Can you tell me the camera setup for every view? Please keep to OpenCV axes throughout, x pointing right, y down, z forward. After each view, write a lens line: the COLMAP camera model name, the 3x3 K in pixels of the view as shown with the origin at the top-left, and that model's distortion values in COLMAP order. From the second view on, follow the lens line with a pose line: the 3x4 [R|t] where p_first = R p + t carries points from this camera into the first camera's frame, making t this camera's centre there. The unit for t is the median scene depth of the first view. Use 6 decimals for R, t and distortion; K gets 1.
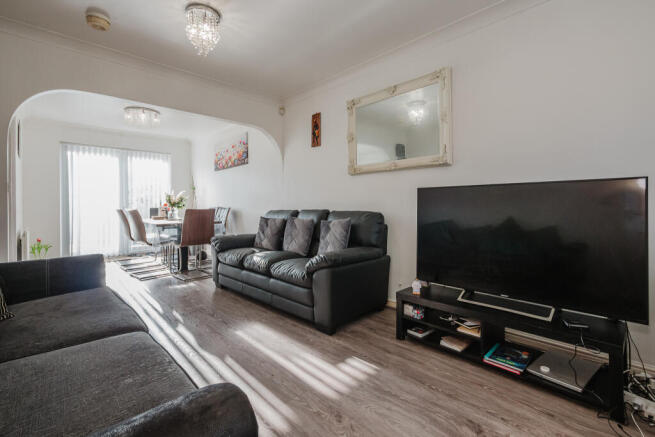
lens RADIAL K [[285.5, 0, 328.0], [0, 285.5, 209.6], [0, 0, 1]] dist [0.015091, -0.000045]
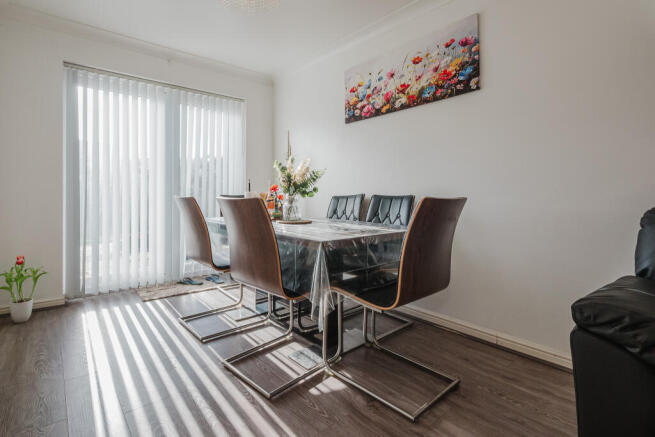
lens RADIAL K [[309.0, 0, 327.0], [0, 309.0, 193.2], [0, 0, 1]] dist [0.000820, 0.000146]
pose [[0.998266, -0.000746, -0.058854, -0.426817], [0.000004, 0.999921, -0.012600, -0.002786], [0.058859, 0.012578, 0.998187, 0.480957]]
